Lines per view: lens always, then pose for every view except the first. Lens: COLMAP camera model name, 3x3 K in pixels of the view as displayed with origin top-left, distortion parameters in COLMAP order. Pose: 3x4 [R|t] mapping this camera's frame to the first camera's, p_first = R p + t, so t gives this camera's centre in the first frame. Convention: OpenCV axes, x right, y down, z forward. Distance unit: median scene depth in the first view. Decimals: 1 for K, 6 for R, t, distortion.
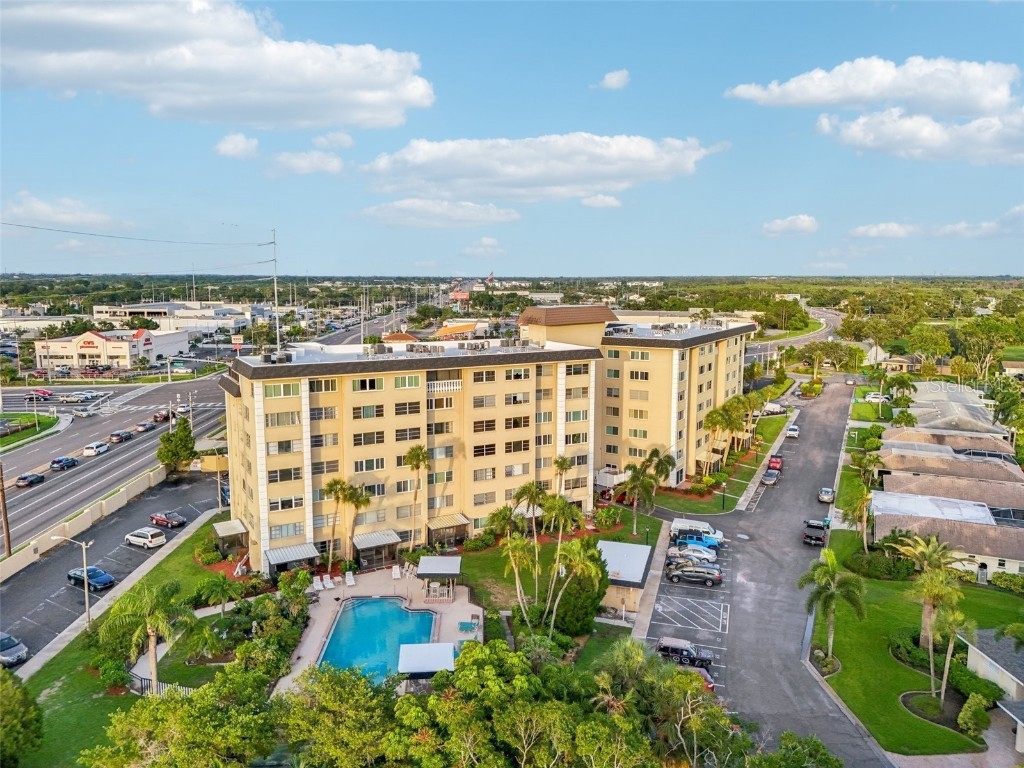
lens RADIAL K [[750.0, 0, 512.0], [0, 750.0, 384.0], [0, 0, 1]] dist [0.081382, -0.089989]
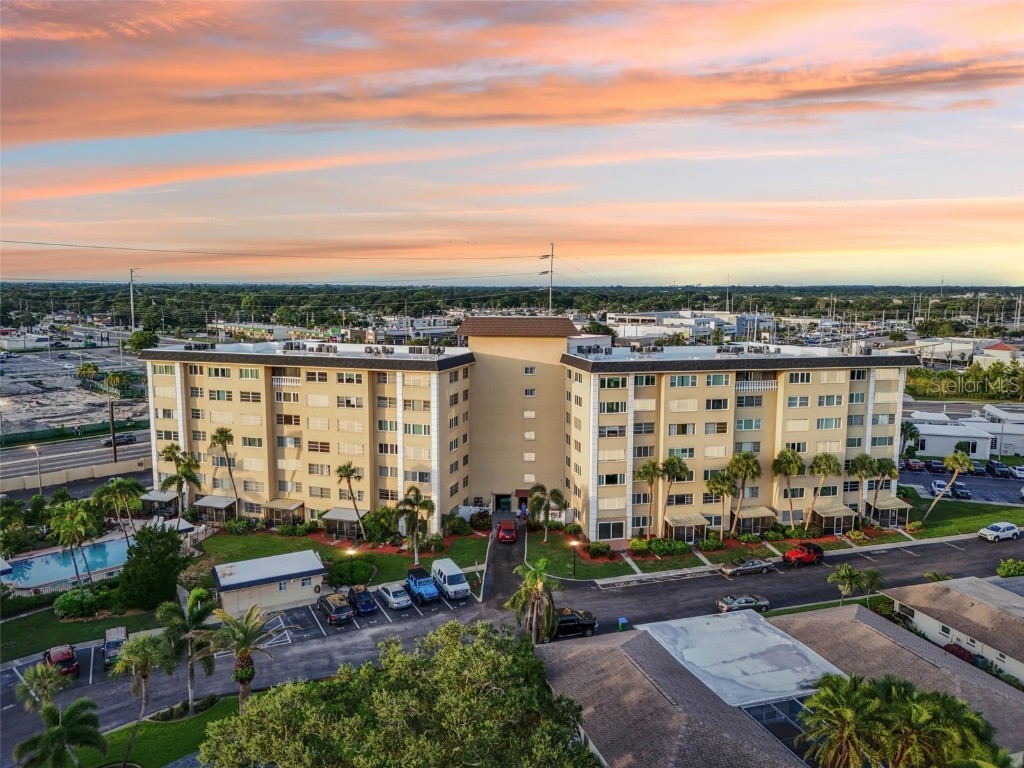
lens RADIAL K [[750.0, 0, 512.0], [0, 750.0, 384.0], [0, 0, 1]] dist [0.081382, -0.089989]
pose [[0.687606, 0.093863, -0.719992, 0.903943], [-0.104609, 0.994070, 0.029690, -0.059291], [0.718509, 0.054903, 0.693347, 0.449793]]
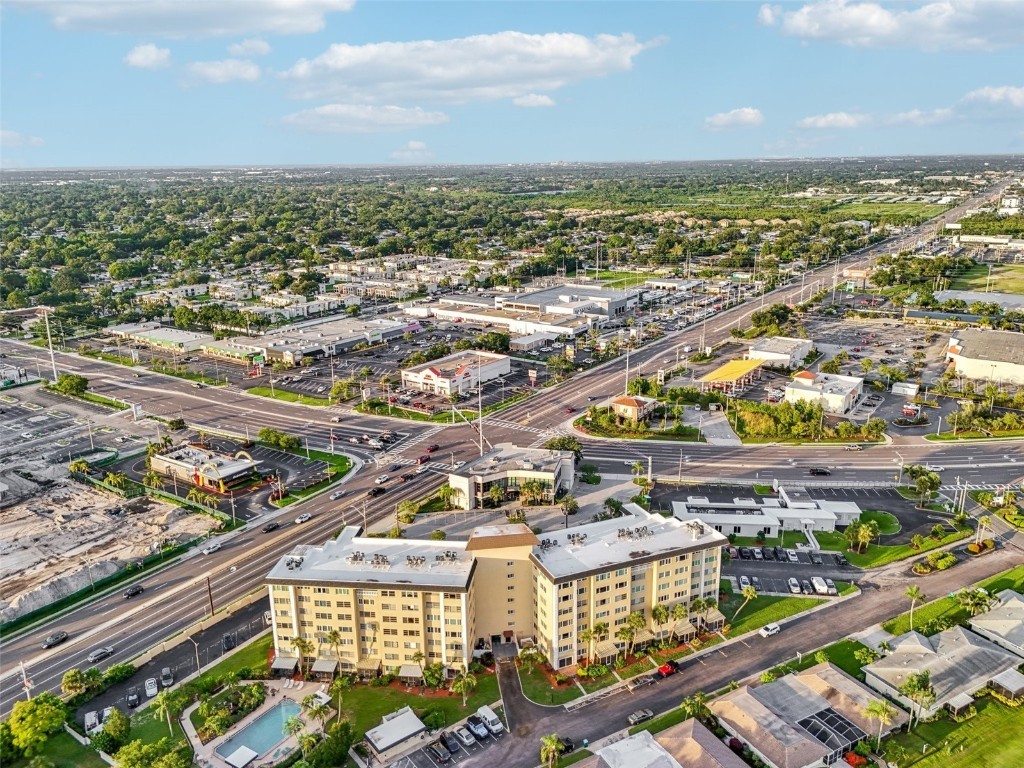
lens RADIAL K [[783.4, 0, 512.0], [0, 783.4, 384.0], [0, 0, 1]] dist [0.030531, -0.000937]
pose [[0.807208, 0.146118, -0.571896, 1.152379], [-0.065676, 0.985093, 0.158990, -0.788329], [0.586602, -0.090778, 0.804771, -0.258979]]
